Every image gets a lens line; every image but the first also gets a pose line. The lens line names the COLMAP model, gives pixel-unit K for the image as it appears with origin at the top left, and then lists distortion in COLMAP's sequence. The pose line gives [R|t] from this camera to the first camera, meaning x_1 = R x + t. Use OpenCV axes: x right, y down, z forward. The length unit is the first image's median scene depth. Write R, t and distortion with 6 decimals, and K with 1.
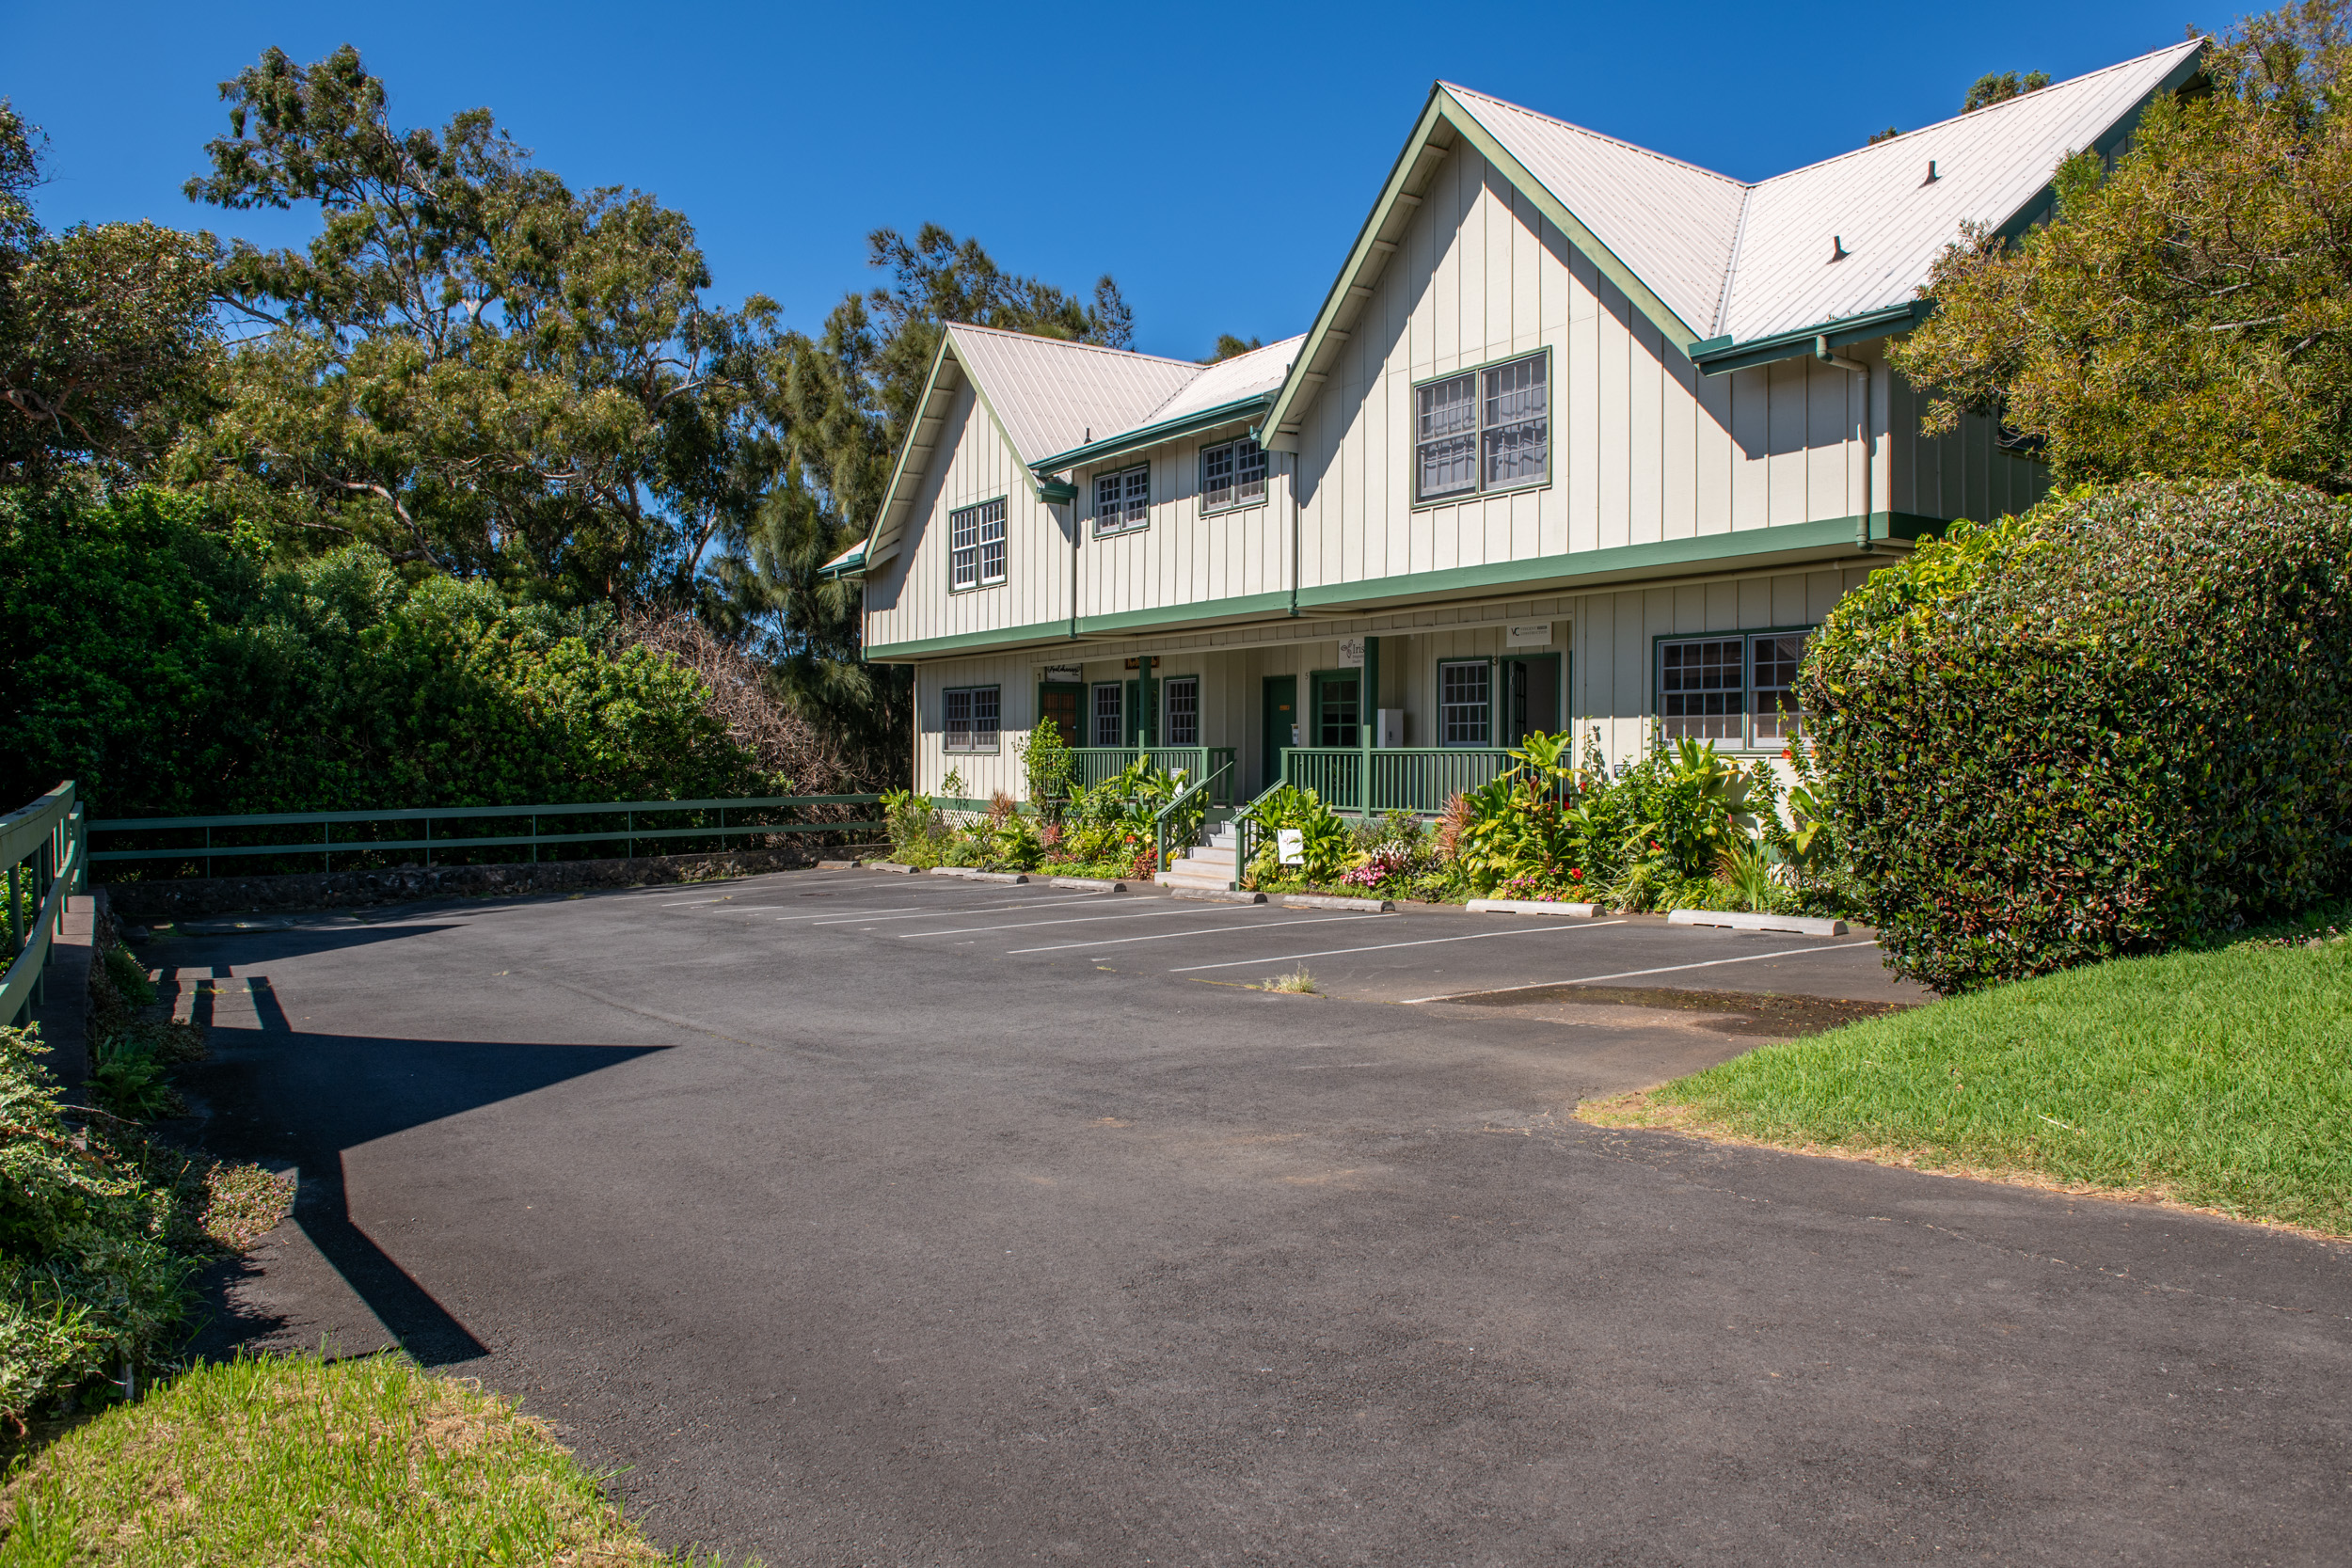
lens RADIAL K [[1547.3, 0, 1176.0], [0, 1547.3, 784.0], [0, 0, 1]] dist [-0.024154, 0.000550]
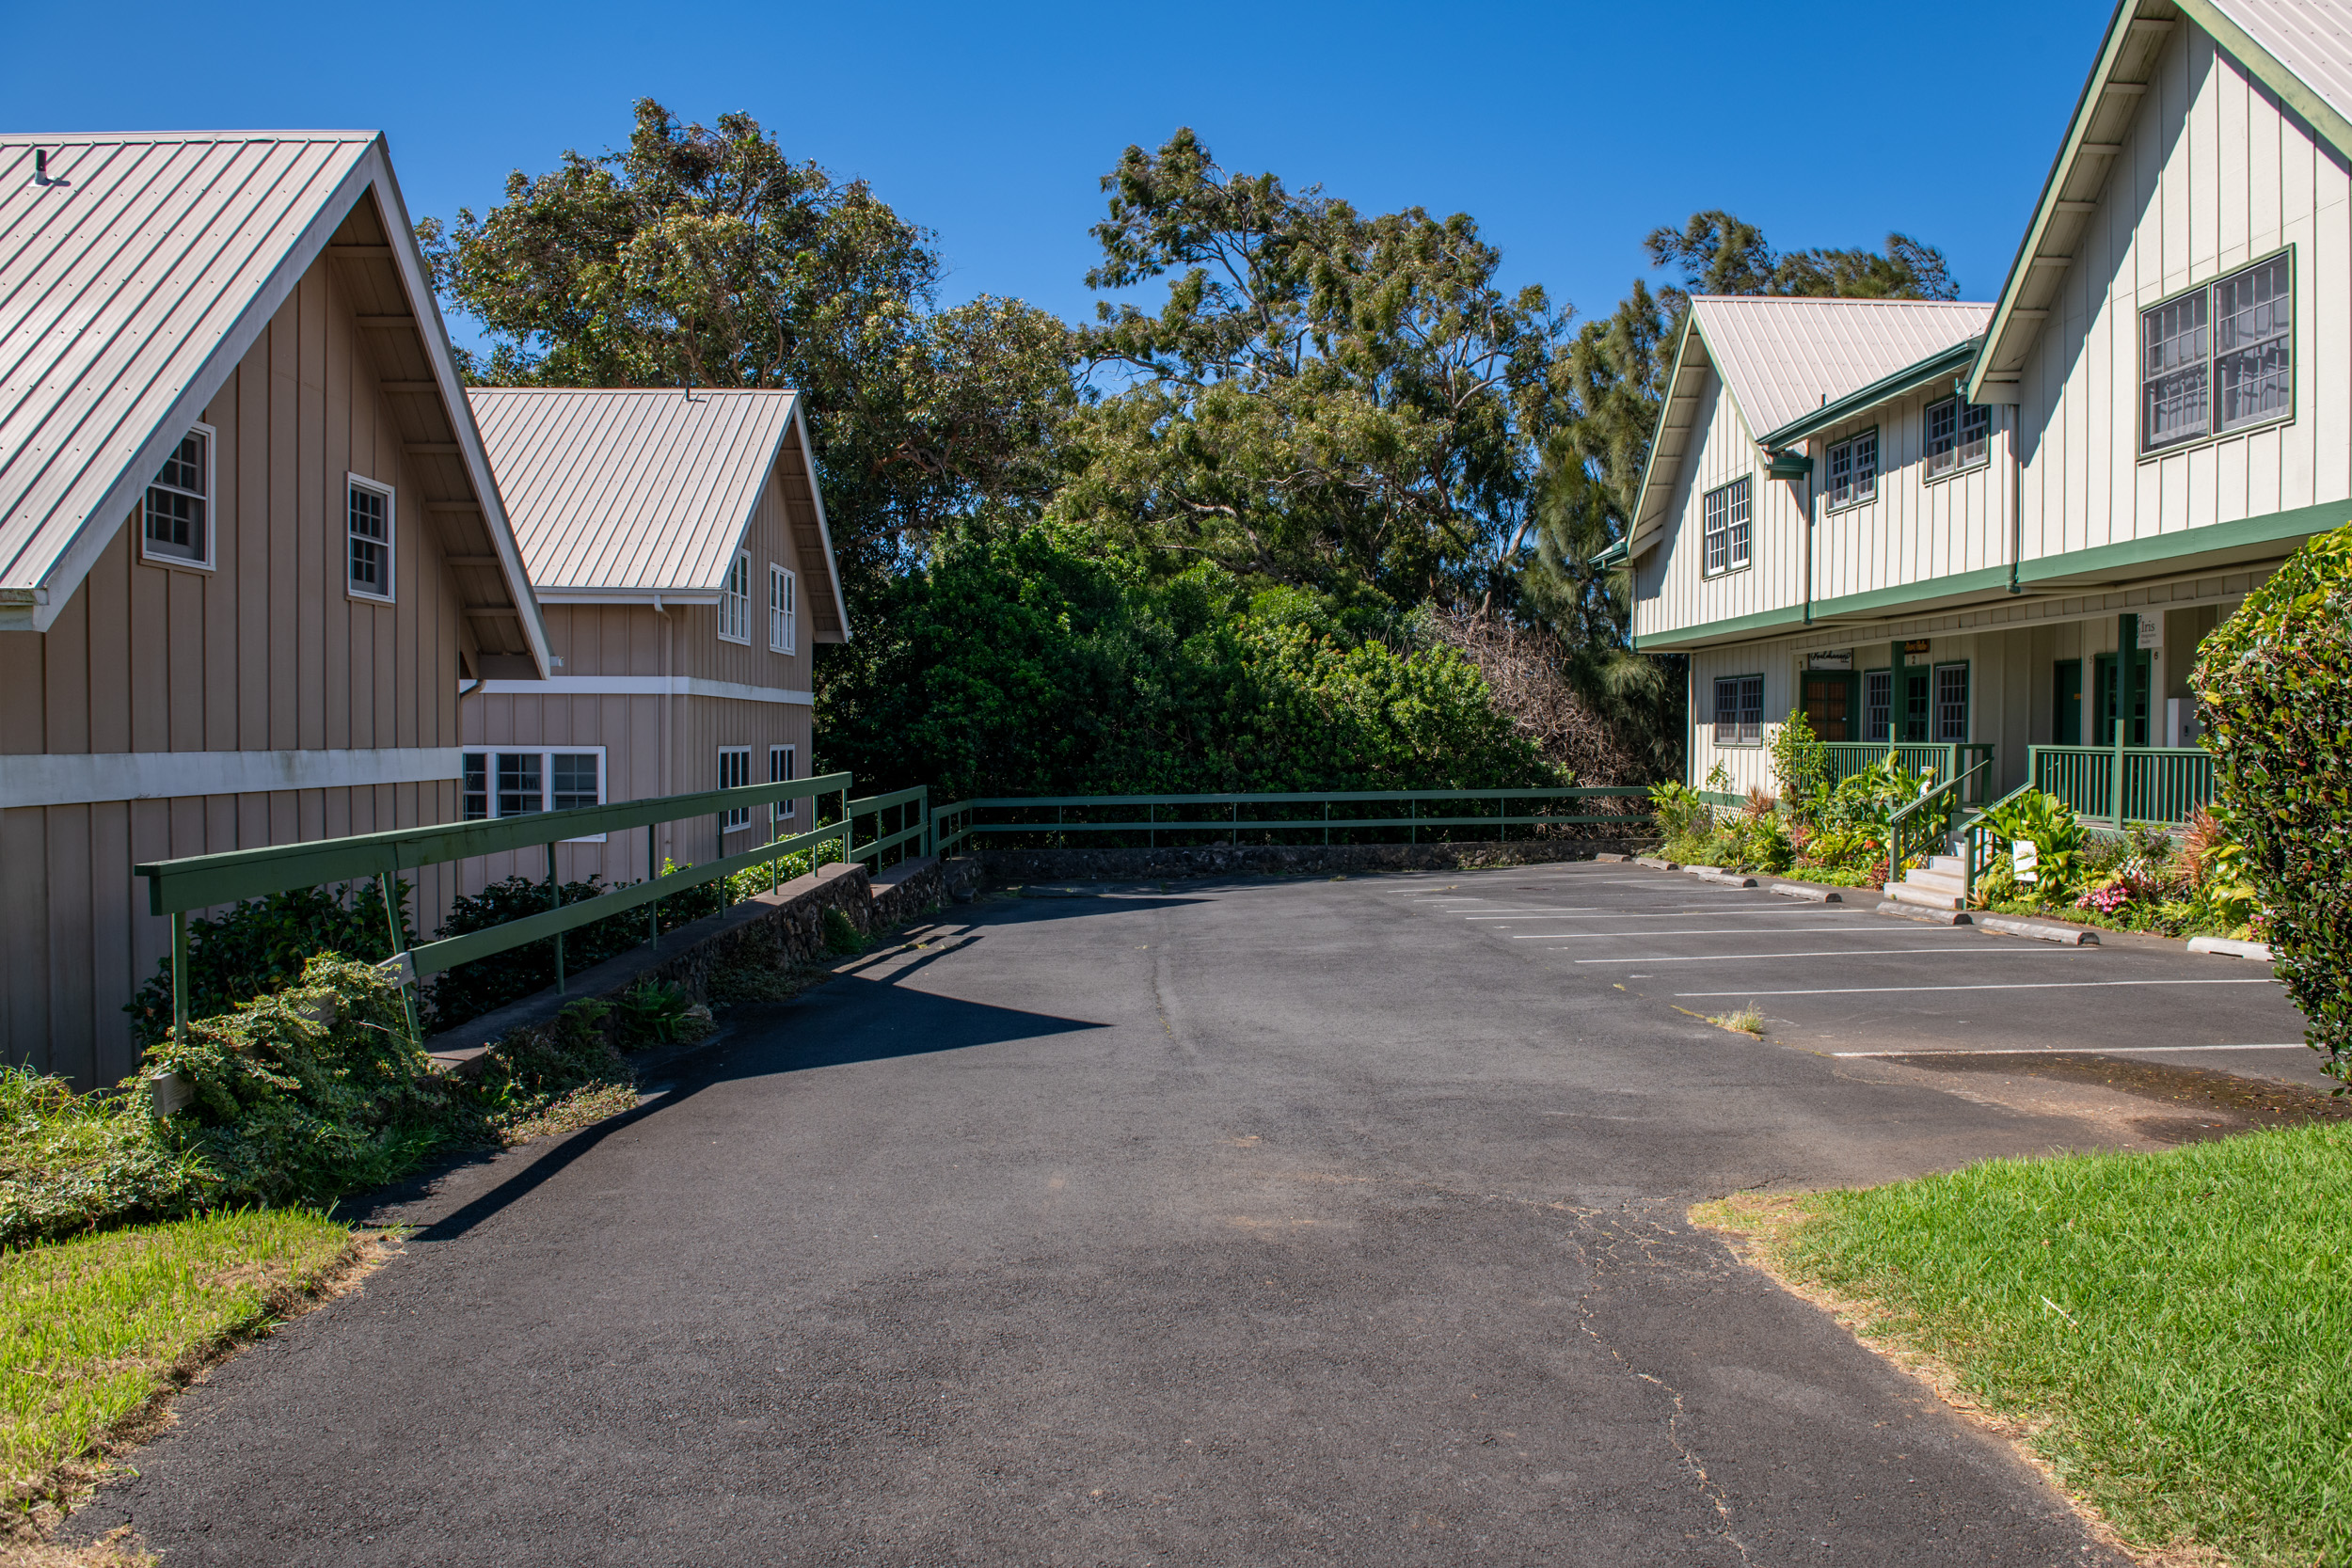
lens RADIAL K [[1562.4, 0, 1234.2], [0, 1562.4, 778.6], [0, 0, 1]] dist [-0.046091, -0.000002]
pose [[0.850872, 0.014855, -0.525163, 0.150612], [-0.011145, 0.999886, 0.010227, -0.009133], [0.525254, -0.002849, 0.850940, 0.039453]]
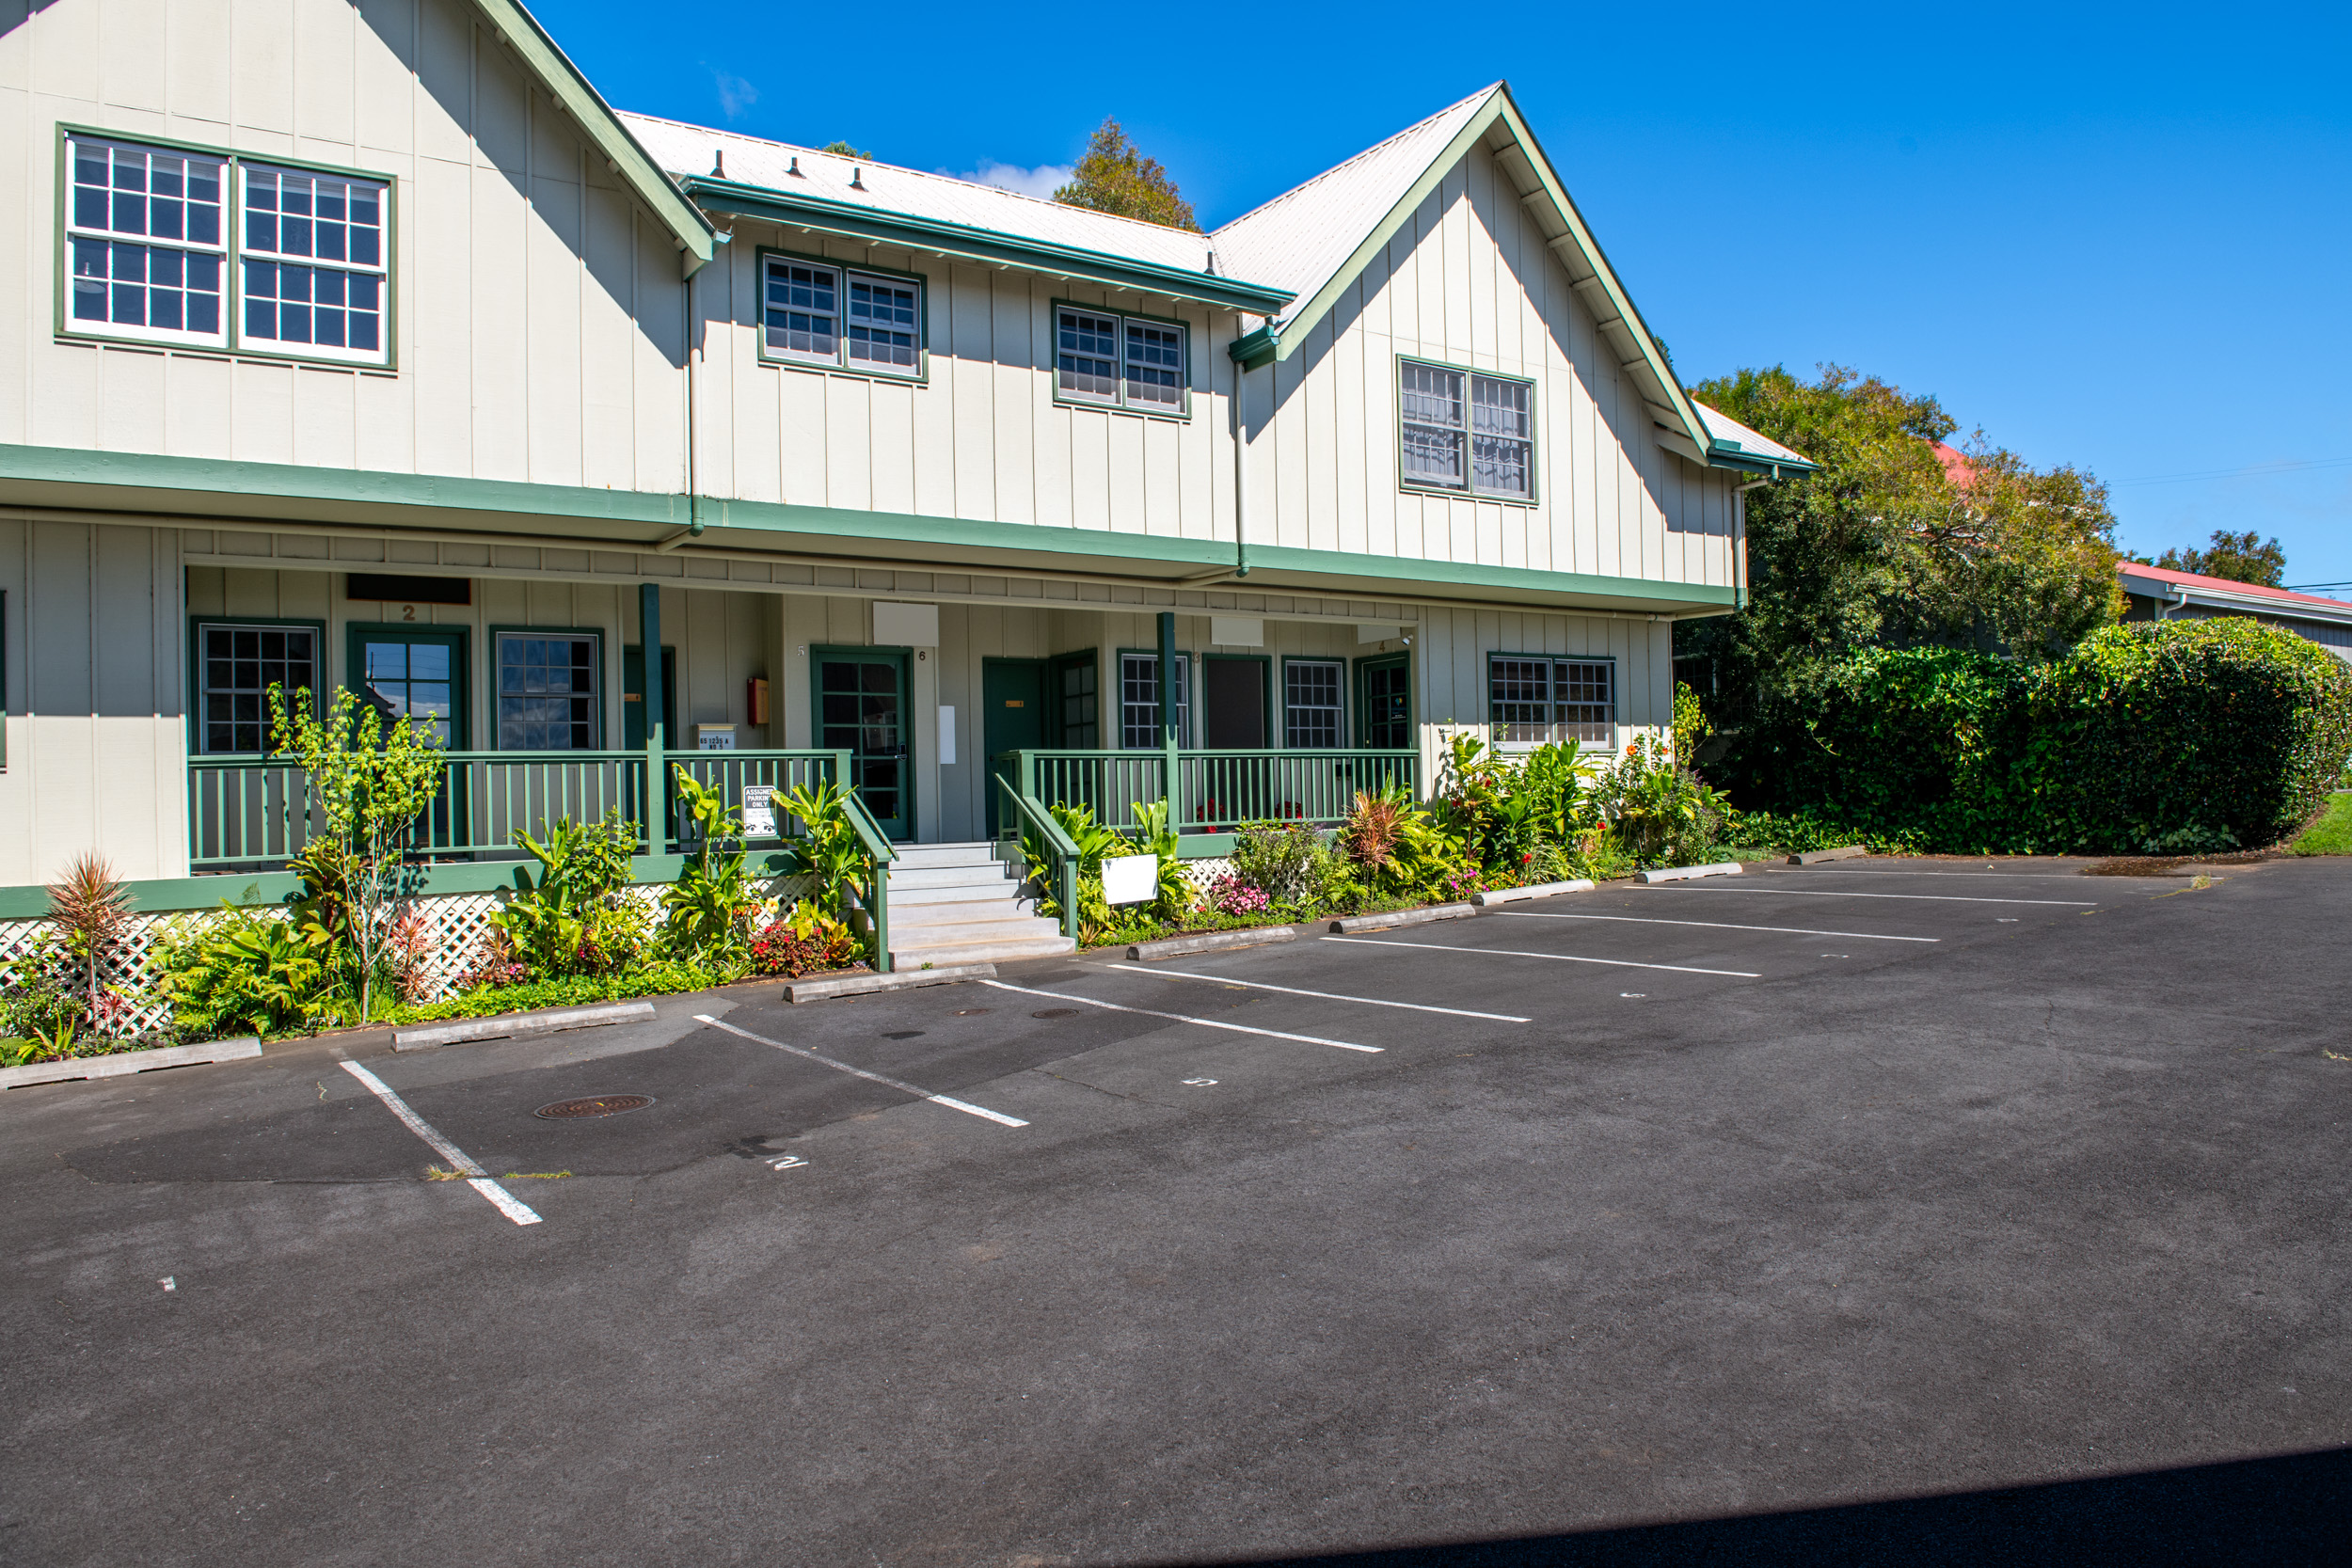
lens RADIAL K [[1547.3, 0, 1176.0], [0, 1547.3, 784.0], [0, 0, 1]] dist [-0.024154, 0.000550]
pose [[0.032609, 0.013803, 0.999373, -0.669211], [0.048685, 0.998696, -0.015382, 0.006465], [-0.998282, 0.049156, 0.031895, 0.958204]]
